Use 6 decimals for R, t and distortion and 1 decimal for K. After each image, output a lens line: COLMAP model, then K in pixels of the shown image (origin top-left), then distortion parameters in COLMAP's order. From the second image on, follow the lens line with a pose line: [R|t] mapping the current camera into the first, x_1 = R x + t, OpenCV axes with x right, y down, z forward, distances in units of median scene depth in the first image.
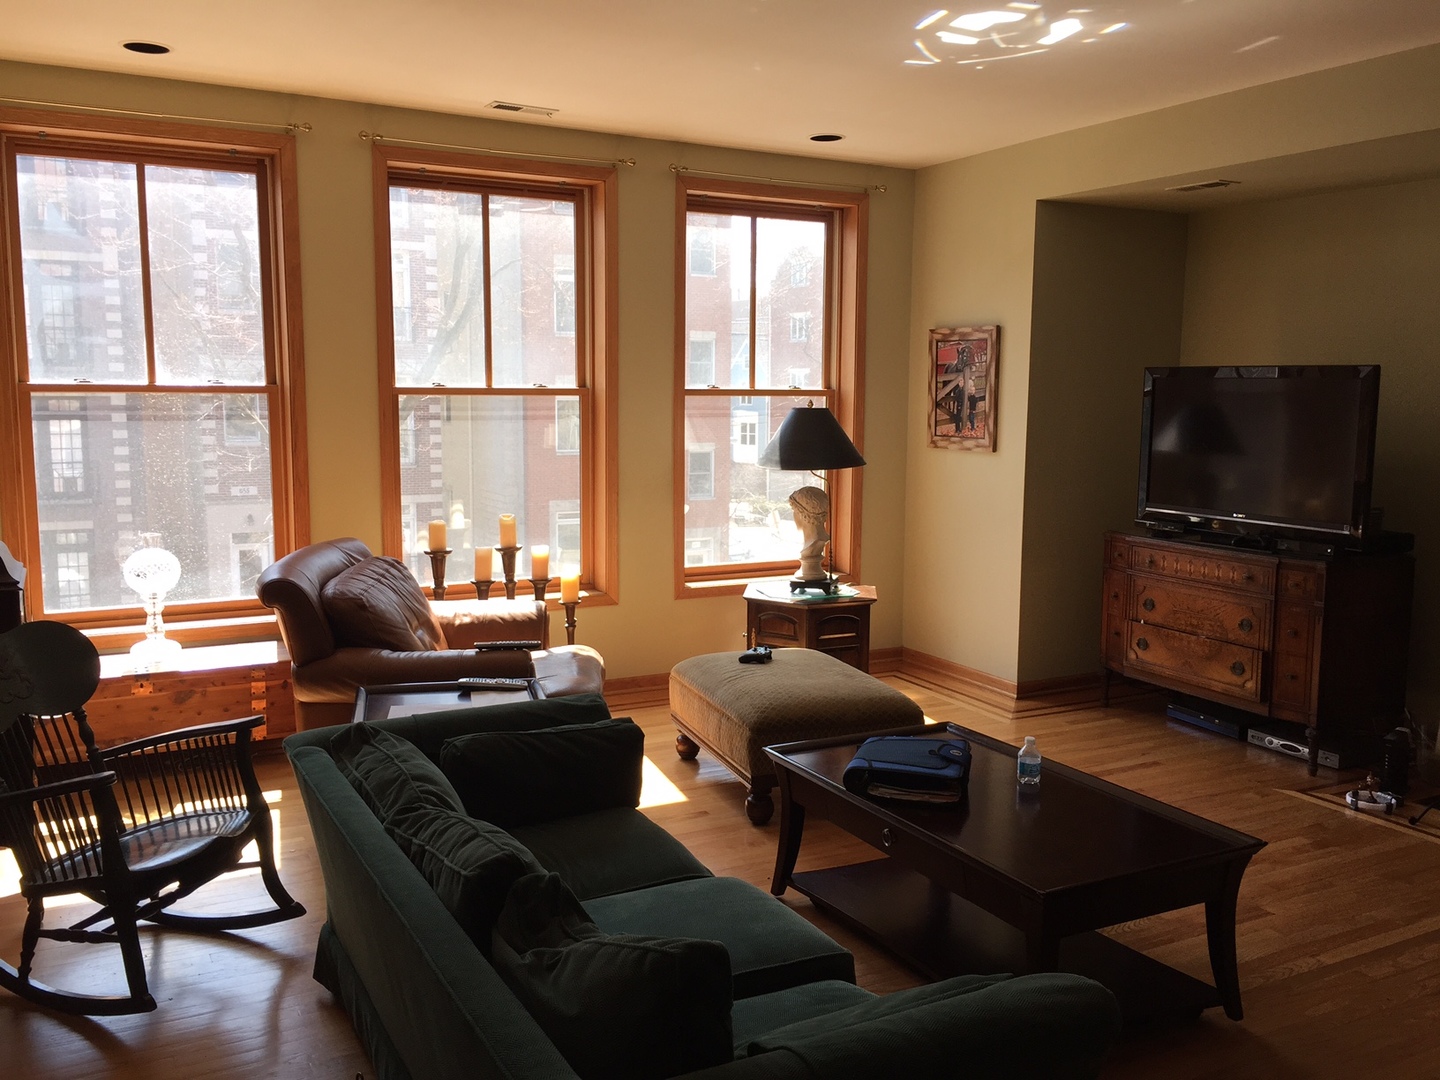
lens RADIAL K [[1235.7, 0, 719.6], [0, 1235.7, 534.0], [0, 0, 1]] dist [0.087024, -0.113096]
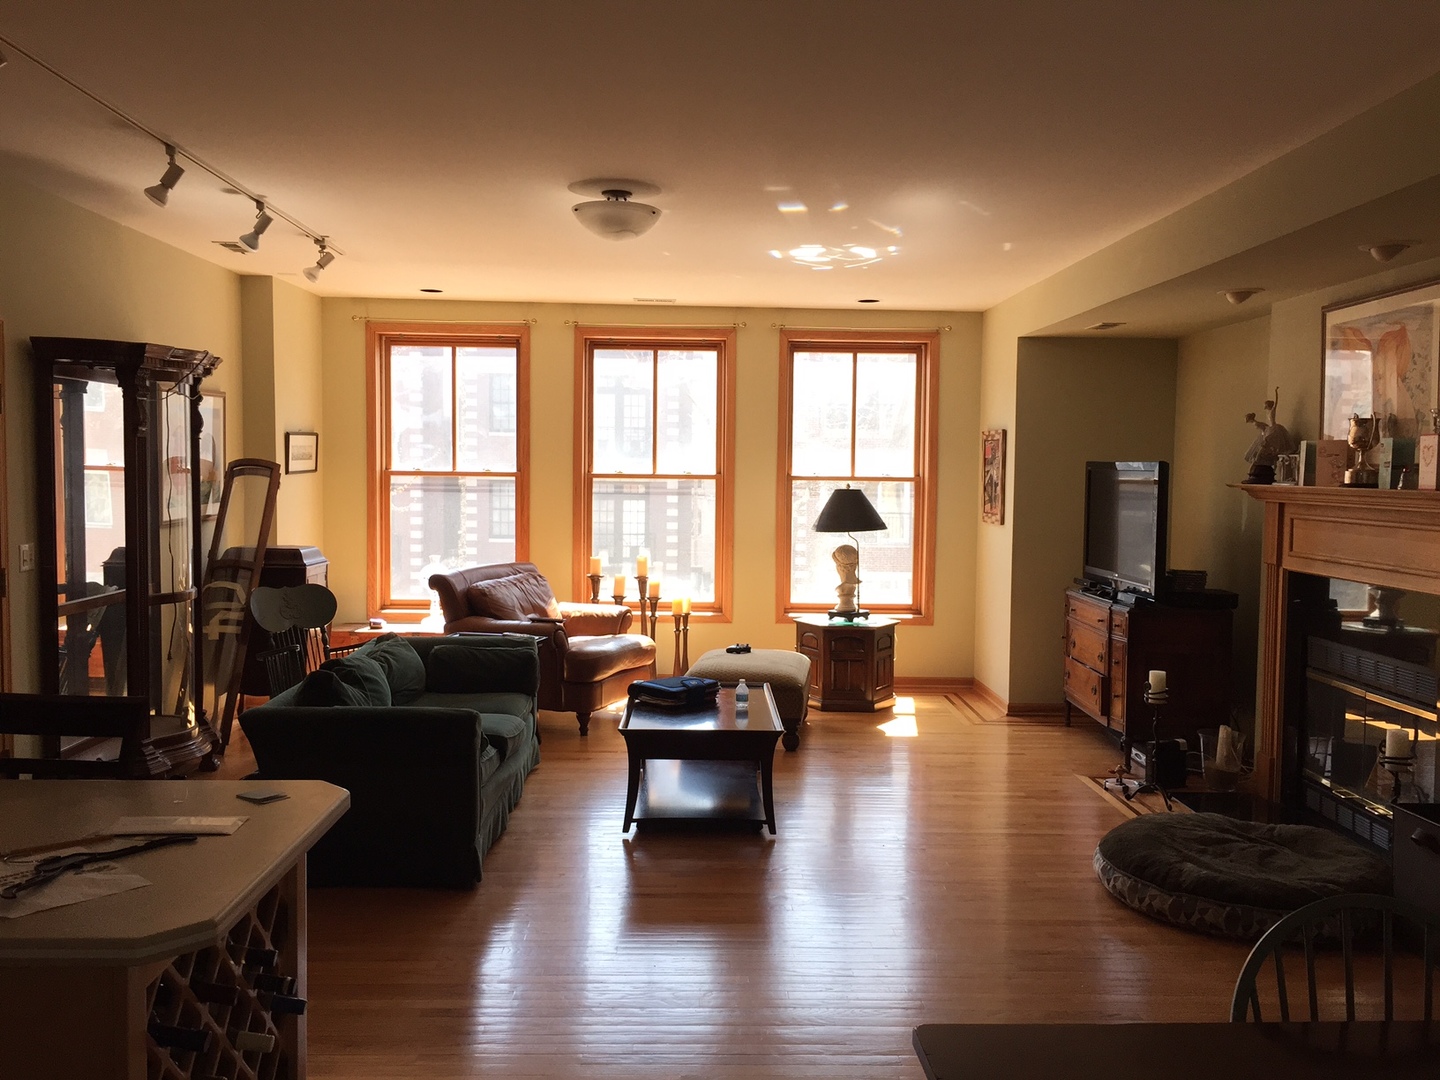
lens RADIAL K [[1235.7, 0, 719.6], [0, 1235.7, 534.0], [0, 0, 1]] dist [0.087024, -0.113096]
pose [[0.891817, 0.028205, -0.451516, 0.578278], [-0.060072, 0.996600, -0.056398, 0.037135], [0.448390, 0.077420, 0.890479, -0.315593]]
